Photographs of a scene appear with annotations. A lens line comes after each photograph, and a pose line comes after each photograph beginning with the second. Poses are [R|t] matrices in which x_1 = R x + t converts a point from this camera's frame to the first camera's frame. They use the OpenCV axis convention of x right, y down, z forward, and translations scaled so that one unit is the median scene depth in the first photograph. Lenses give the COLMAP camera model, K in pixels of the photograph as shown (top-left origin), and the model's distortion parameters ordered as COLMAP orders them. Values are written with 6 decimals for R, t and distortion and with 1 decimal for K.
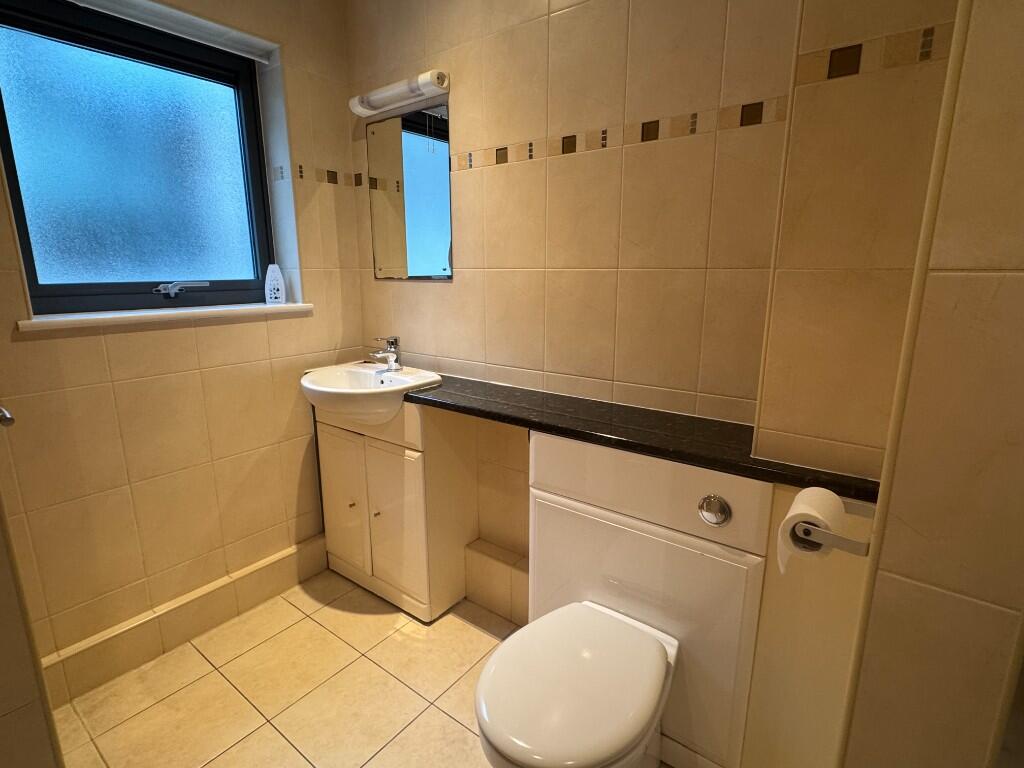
lens RADIAL K [[518.4, 0, 507.8], [0, 518.4, 384.6], [0, 0, 1]] dist [-0.001482, -0.000513]
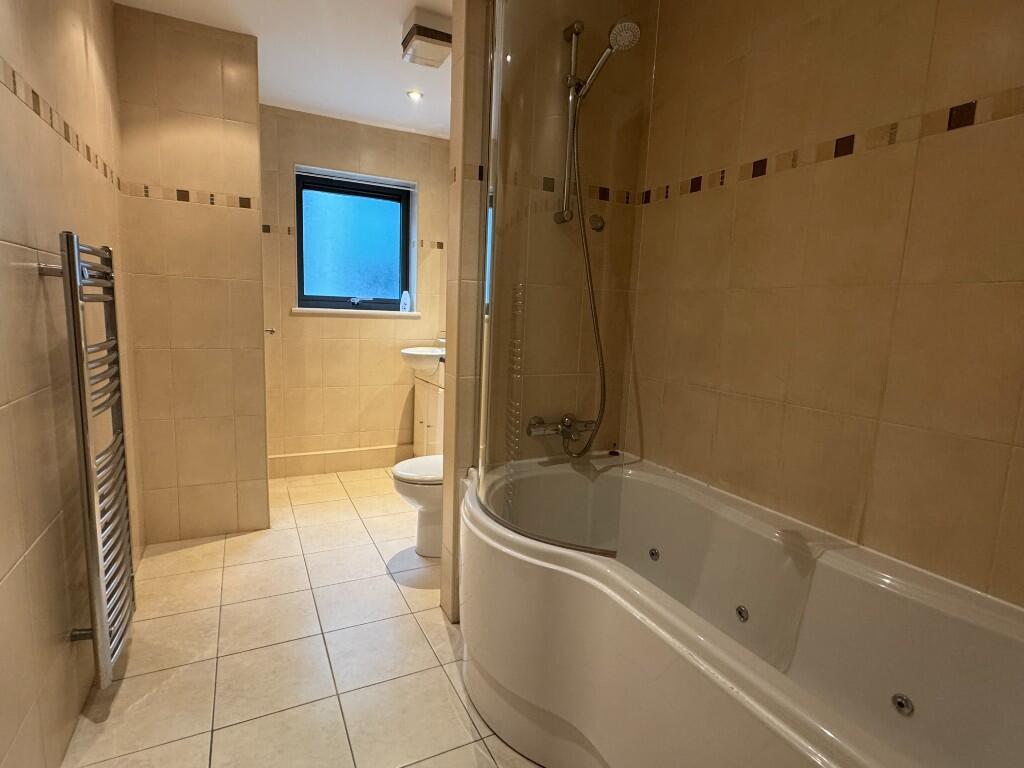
lens RADIAL K [[518.4, 0, 513.2], [0, 518.4, 383.9], [0, 0, 1]] dist [-0.001482, -0.000513]
pose [[0.911234, 0.102383, -0.398961, 0.693711], [-0.134593, 0.989456, -0.053495, 0.151372], [0.389277, 0.102444, 0.915406, -0.542047]]
